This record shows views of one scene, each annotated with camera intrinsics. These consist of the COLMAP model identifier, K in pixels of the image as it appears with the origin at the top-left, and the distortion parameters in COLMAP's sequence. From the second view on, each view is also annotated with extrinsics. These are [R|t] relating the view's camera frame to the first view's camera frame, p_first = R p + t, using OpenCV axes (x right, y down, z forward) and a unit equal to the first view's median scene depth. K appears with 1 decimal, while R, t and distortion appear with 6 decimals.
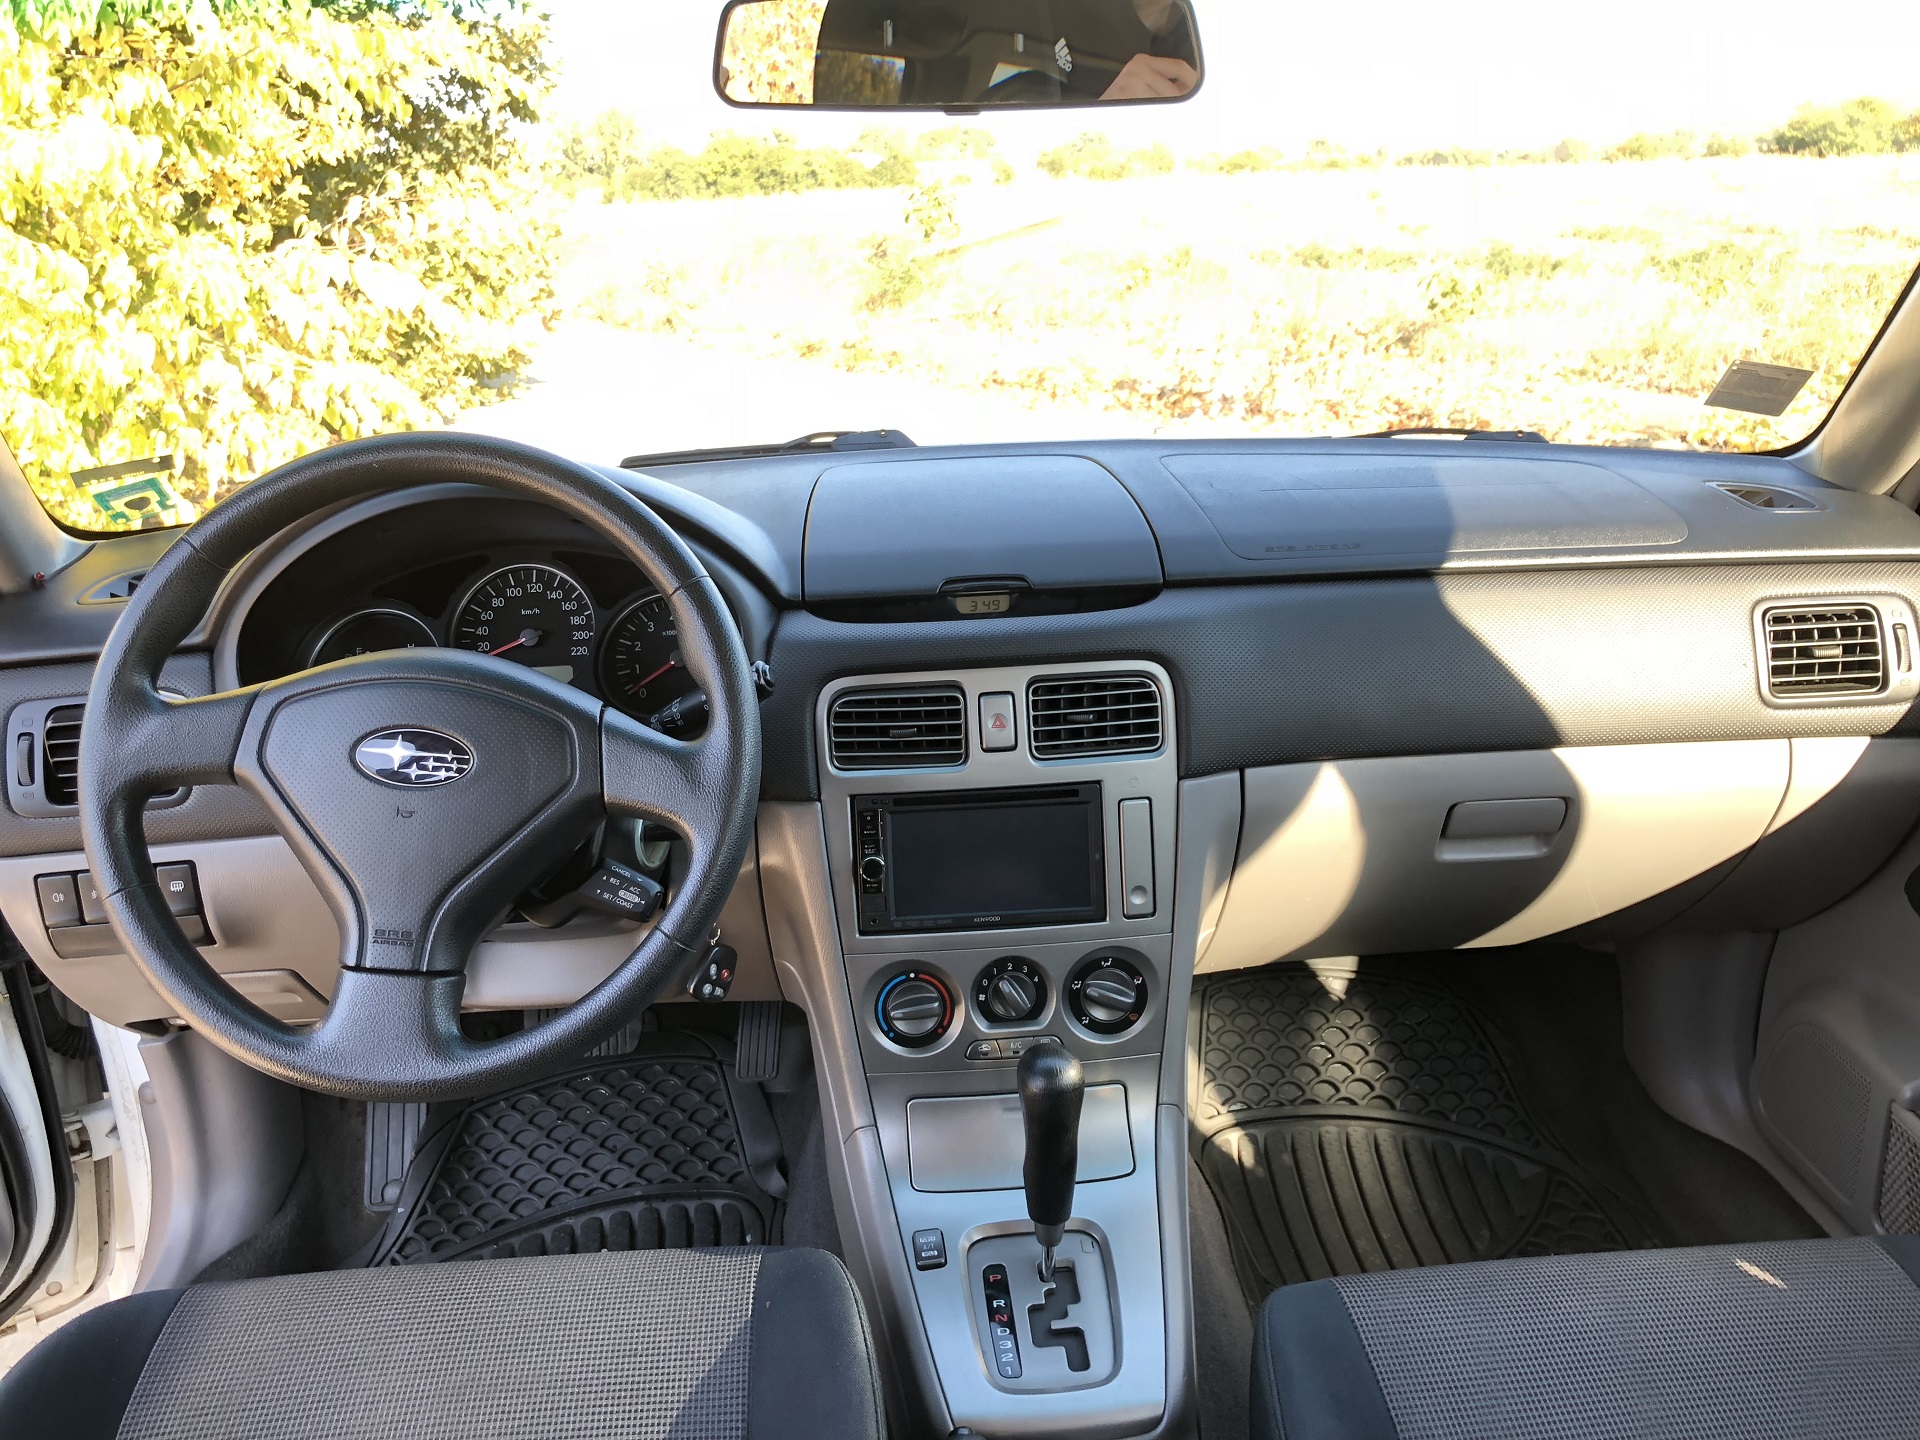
lens RADIAL K [[1565.9, 0, 961.6], [0, 1565.9, 713.3], [0, 0, 1]] dist [0.002177, -0.000133]
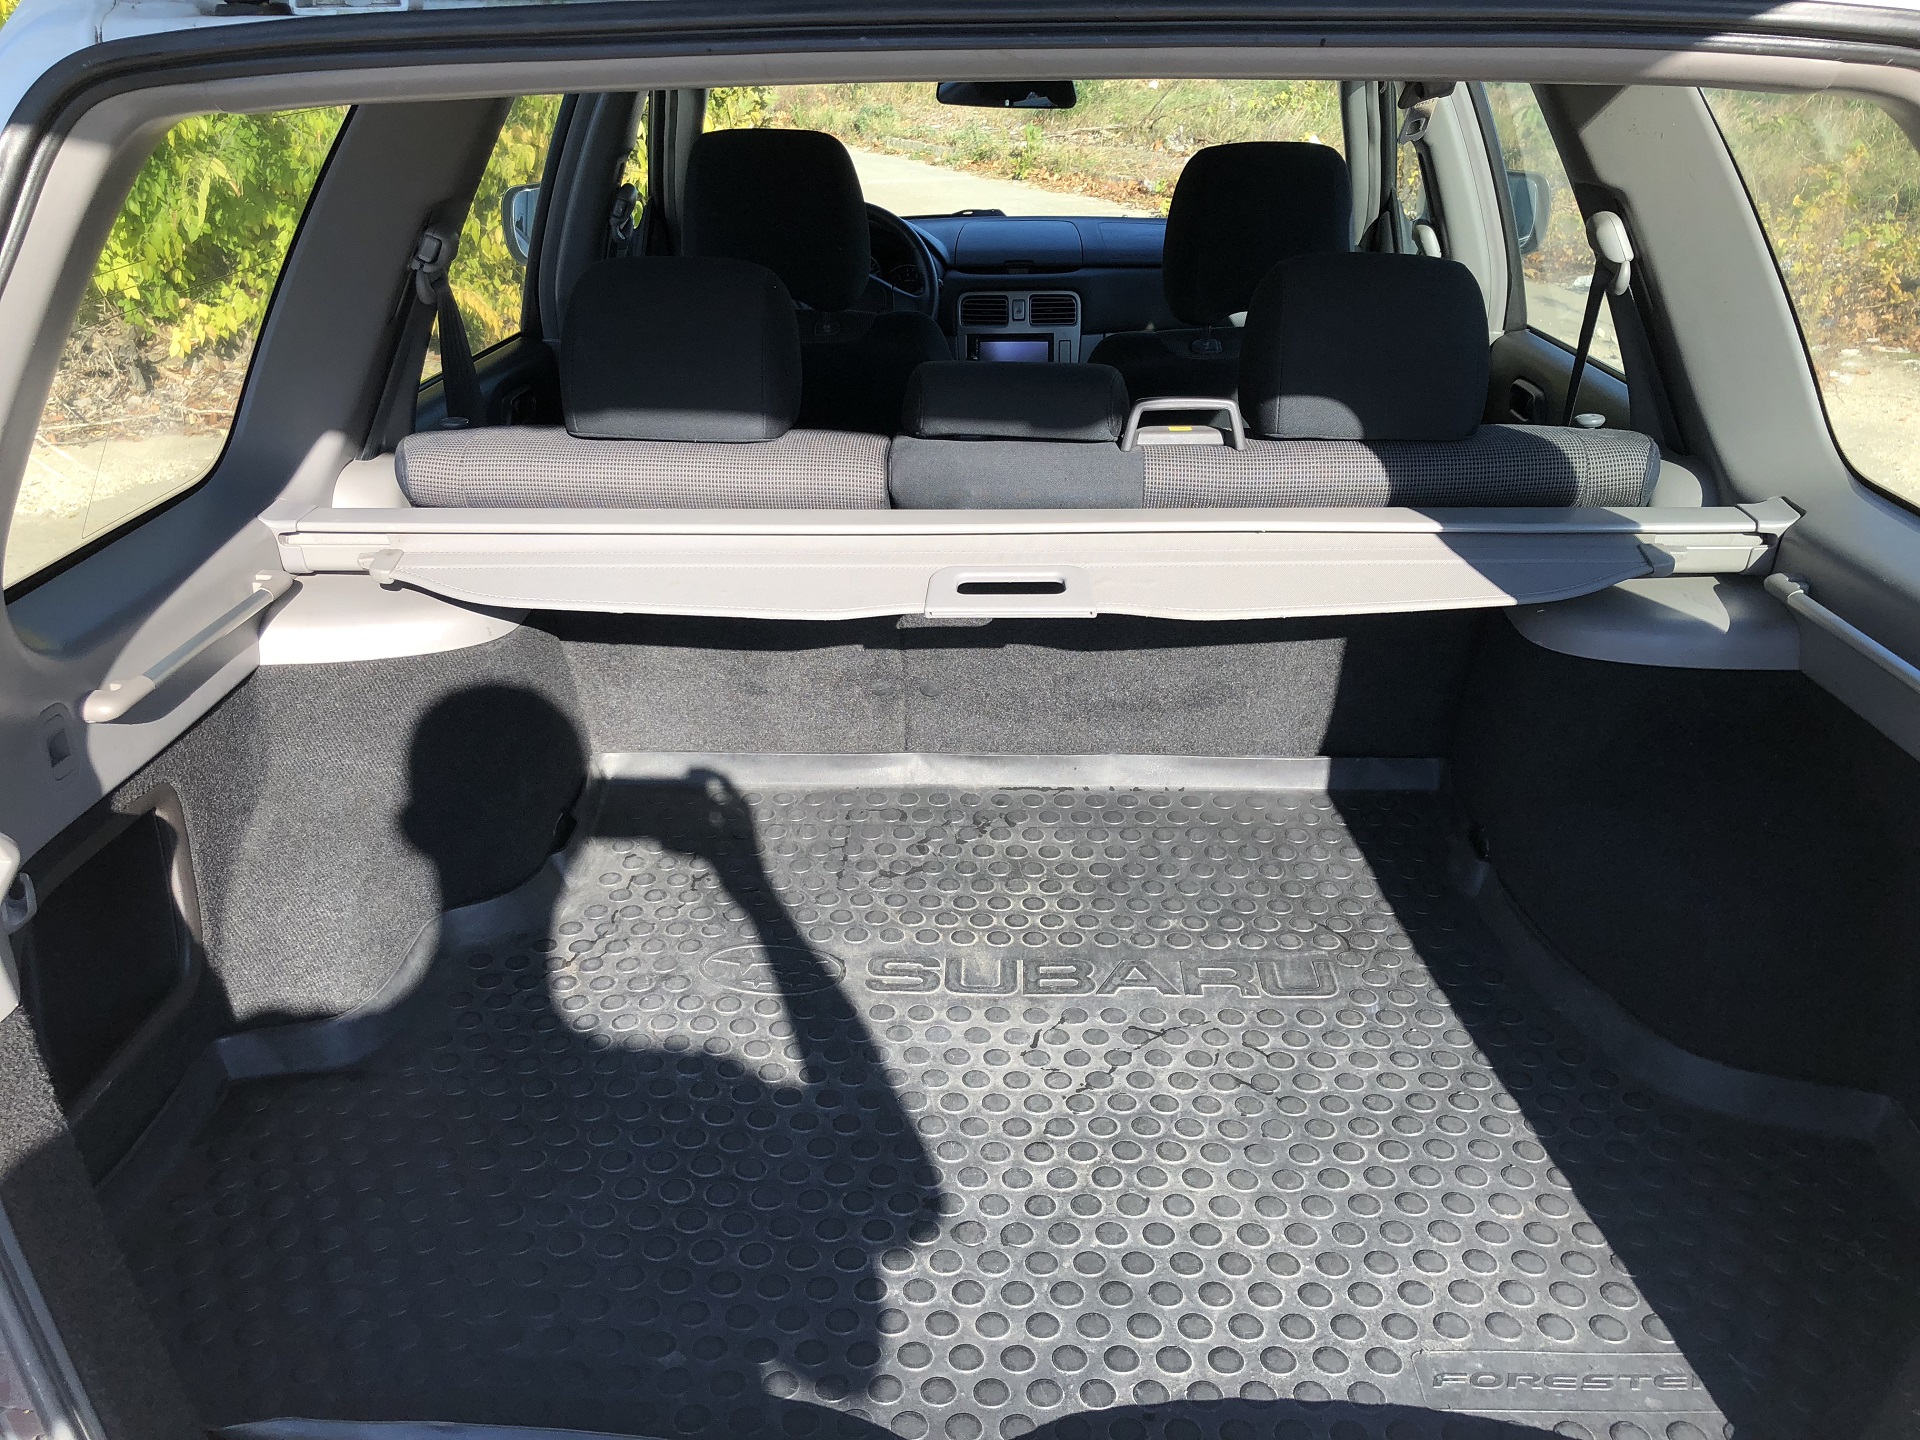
lens RADIAL K [[1565.9, 0, 959.0], [0, 1565.9, 721.7], [0, 0, 1]] dist [0.002177, -0.000133]
pose [[0.993547, 0.066981, -0.091532, 0.227597], [-0.055598, 0.991008, 0.121703, 0.411484], [0.098861, -0.115828, 0.988337, -1.960011]]
